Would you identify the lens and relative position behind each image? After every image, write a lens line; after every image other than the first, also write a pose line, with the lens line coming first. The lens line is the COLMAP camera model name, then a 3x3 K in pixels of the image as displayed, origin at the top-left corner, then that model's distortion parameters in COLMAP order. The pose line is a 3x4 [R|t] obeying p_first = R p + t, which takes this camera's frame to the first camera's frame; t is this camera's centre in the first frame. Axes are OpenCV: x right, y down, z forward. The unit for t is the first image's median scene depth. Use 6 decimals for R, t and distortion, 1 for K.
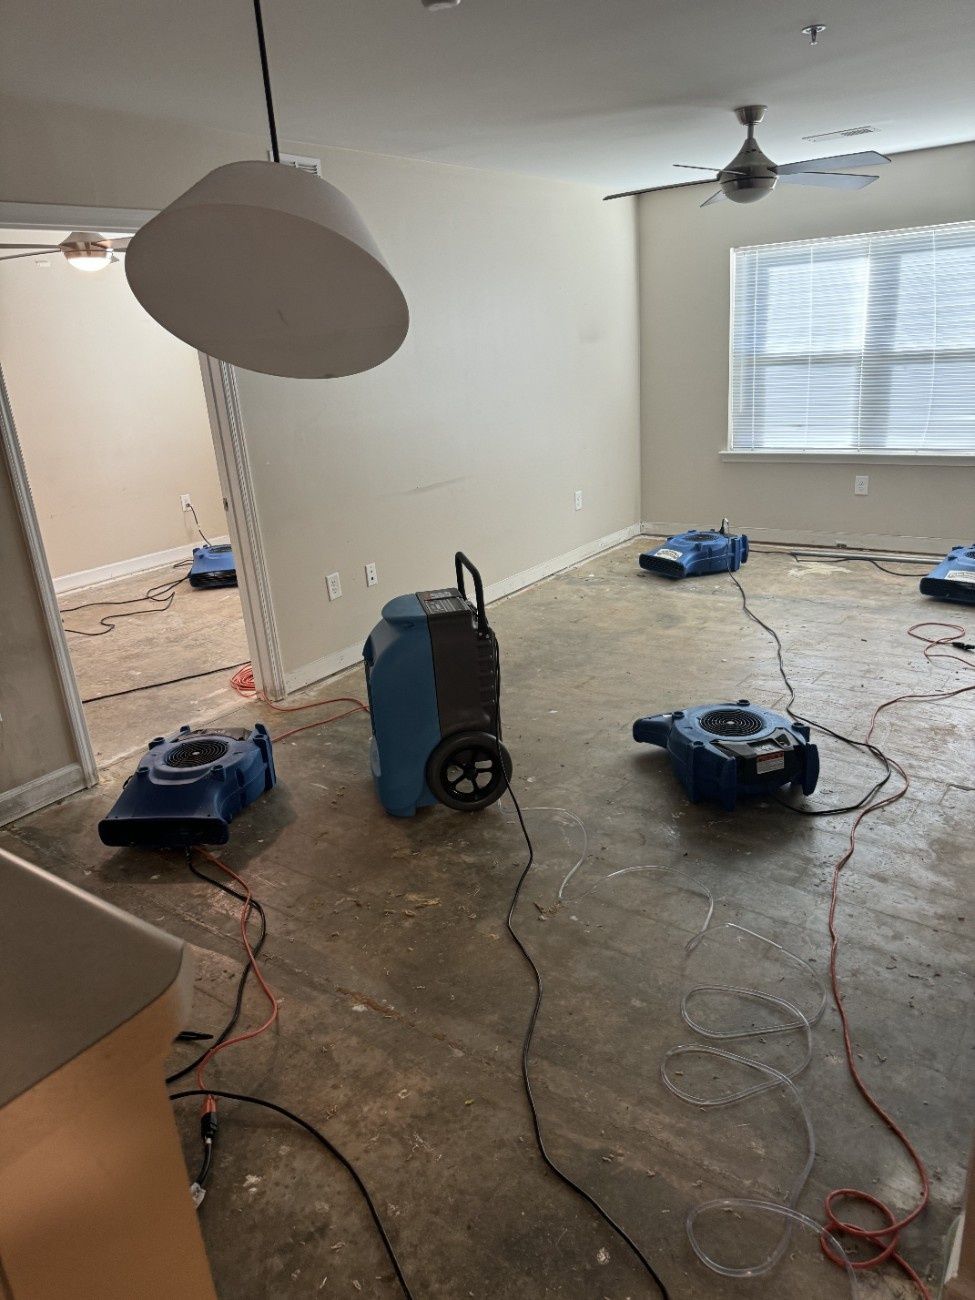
lens RADIAL K [[939.4, 0, 487.2], [0, 939.4, 651.6], [0, 0, 1]] dist [0.005437, -0.004099]
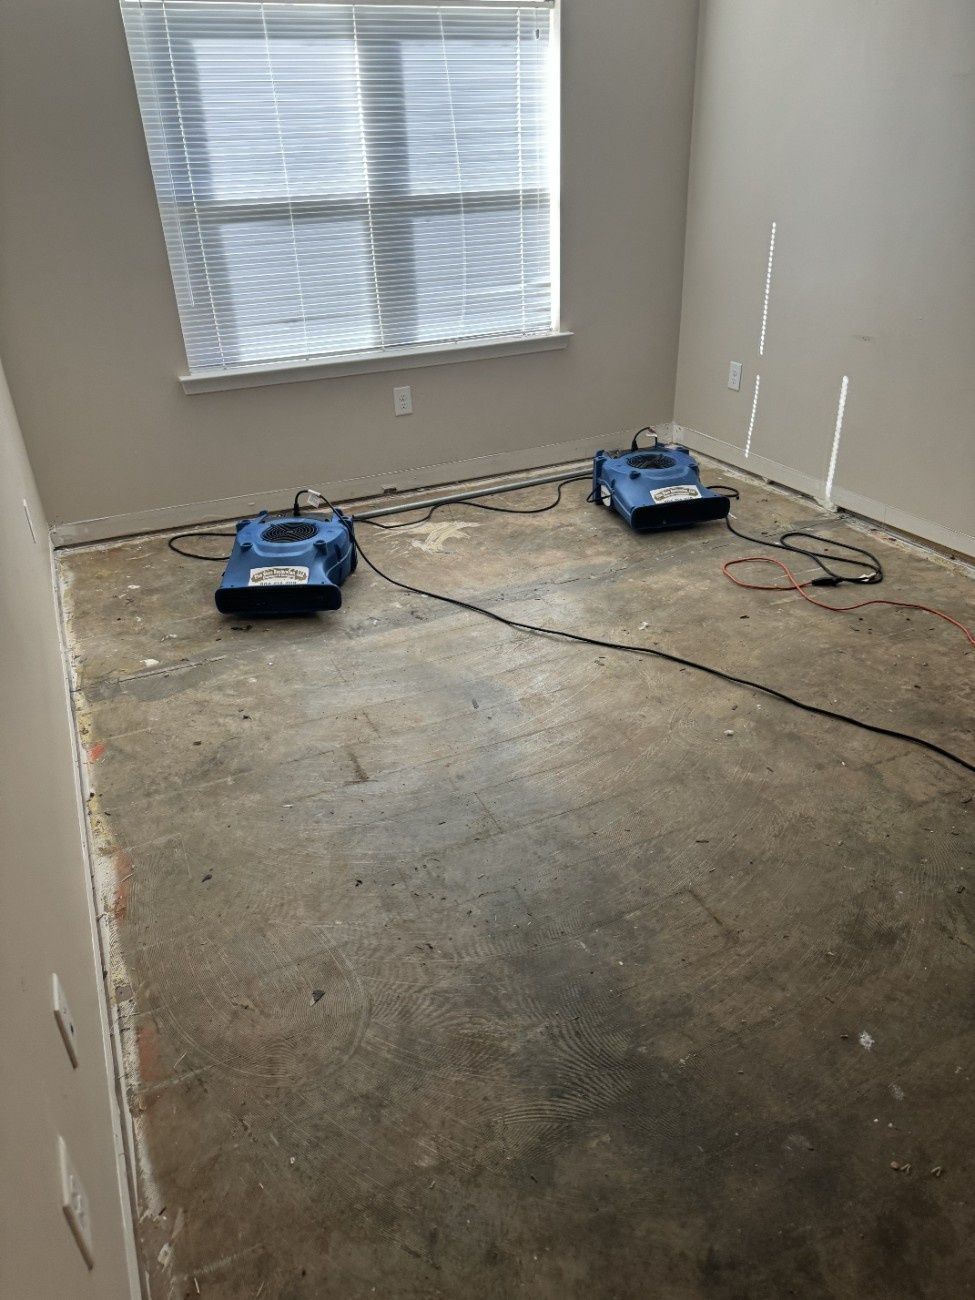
lens RADIAL K [[939.4, 0, 490.8], [0, 939.4, 645.2], [0, 0, 1]] dist [0.005437, -0.004099]
pose [[0.520956, -0.346673, 0.780015, -0.177095], [0.279739, 0.932685, 0.227695, -0.153409], [-0.806444, 0.099582, 0.582865, 0.582953]]
